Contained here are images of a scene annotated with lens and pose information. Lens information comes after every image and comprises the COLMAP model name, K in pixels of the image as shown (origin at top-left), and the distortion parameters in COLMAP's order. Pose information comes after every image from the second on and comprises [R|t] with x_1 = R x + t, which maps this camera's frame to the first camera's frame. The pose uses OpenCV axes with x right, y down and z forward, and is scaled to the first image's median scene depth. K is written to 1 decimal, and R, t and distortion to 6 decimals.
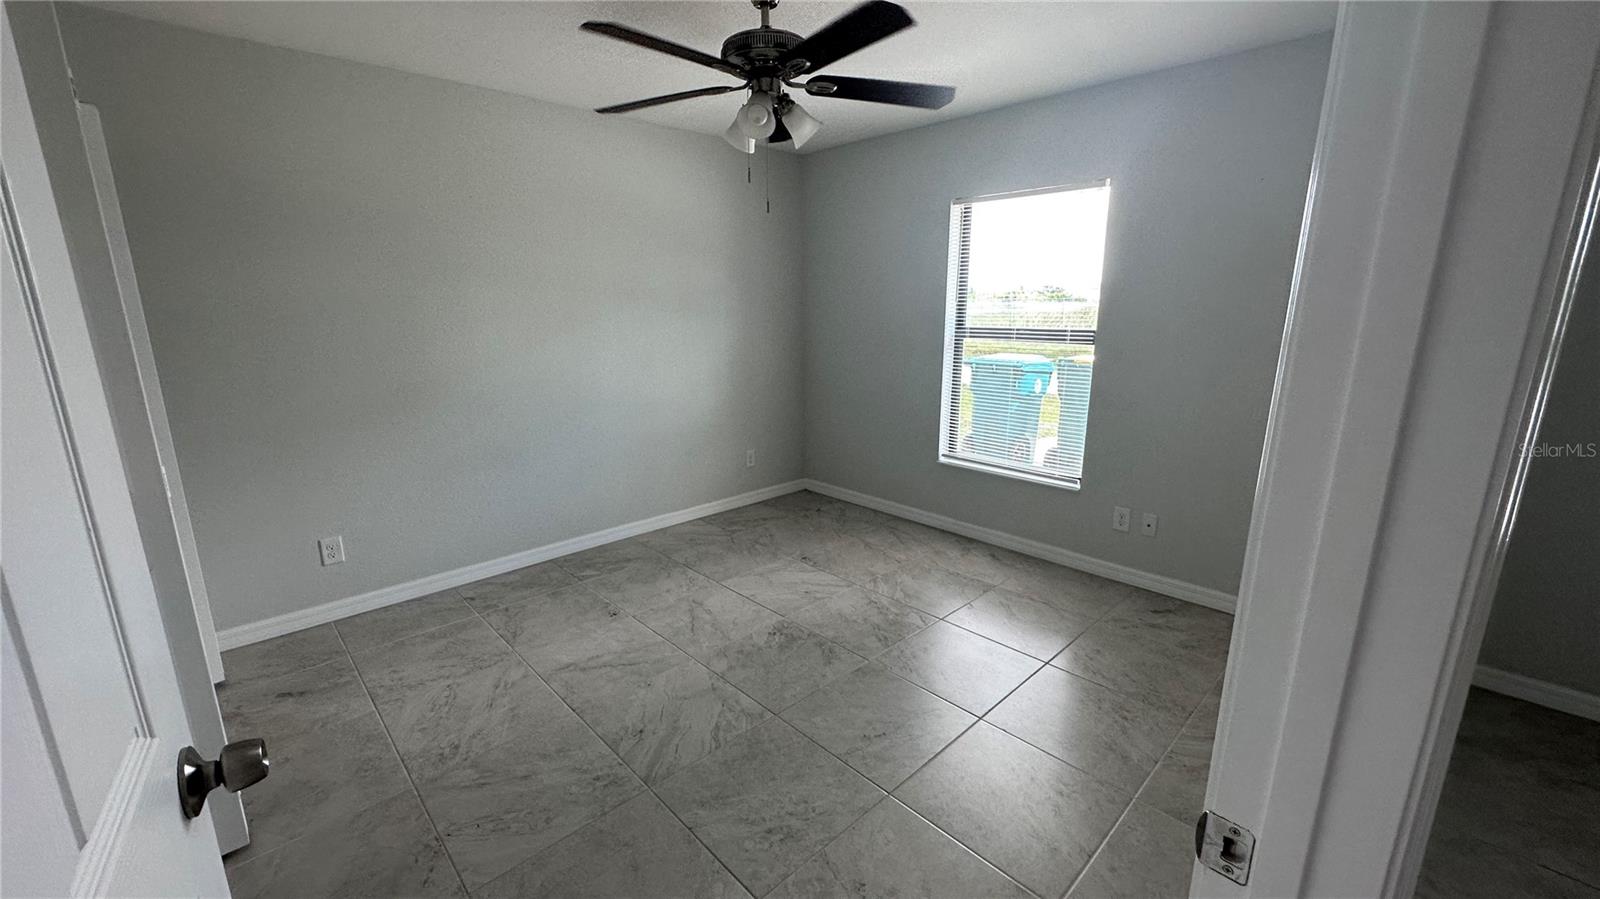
lens RADIAL K [[639.3, 0, 797.8], [0, 639.3, 450.3], [0, 0, 1]] dist [-0.003467, 0.000843]
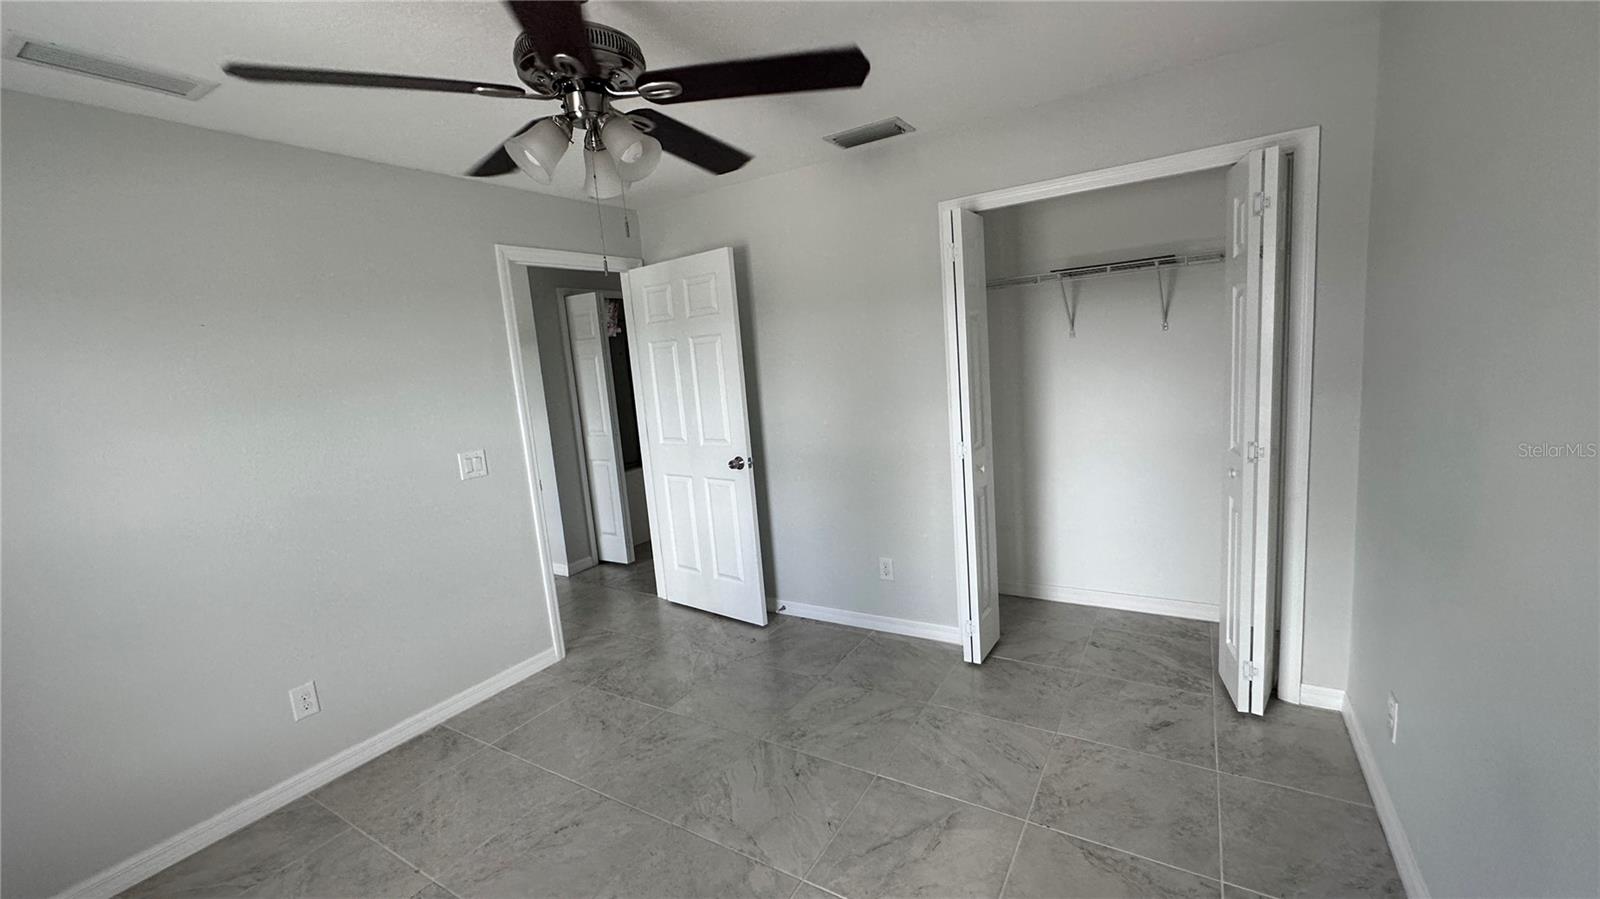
lens RADIAL K [[639.3, 0, 797.8], [0, 639.3, 450.3], [0, 0, 1]] dist [-0.003467, 0.000843]
pose [[-0.963385, 0.120376, -0.239581, -0.038907], [0.026224, 0.931571, 0.362614, -0.302254], [0.266837, 0.343054, -0.900618, 1.204111]]
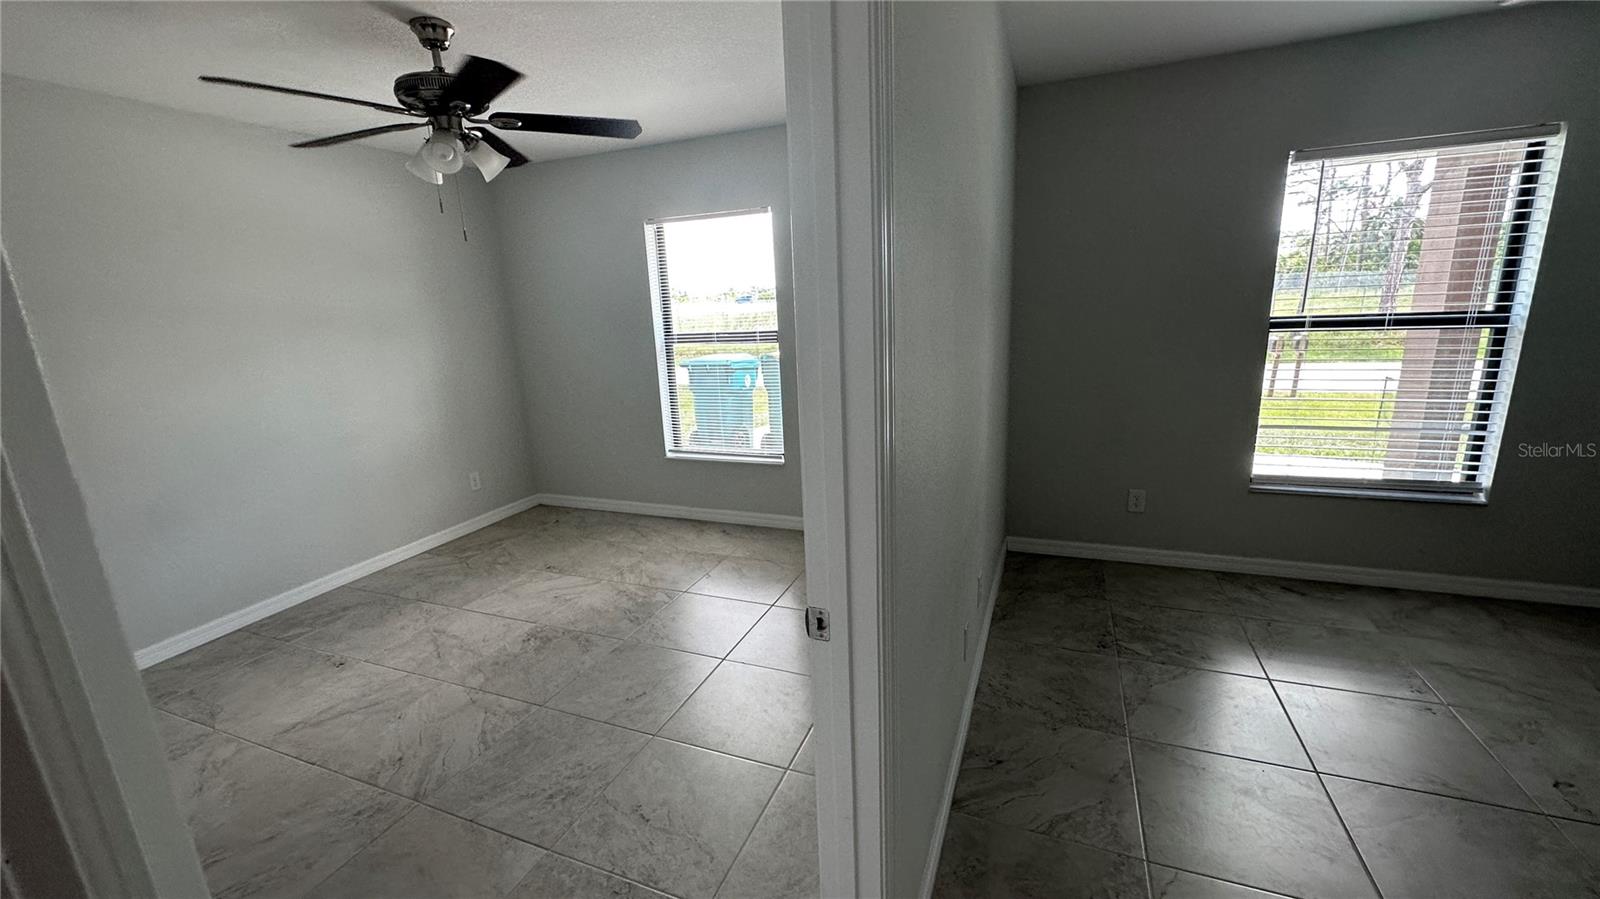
lens RADIAL K [[639.3, 0, 797.8], [0, 639.3, 450.3], [0, 0, 1]] dist [-0.003467, 0.000843]
pose [[0.909749, -0.132282, 0.393520, -0.005629], [0.134903, 0.990633, 0.021131, 0.016457], [-0.392629, 0.033863, 0.919073, -0.121272]]
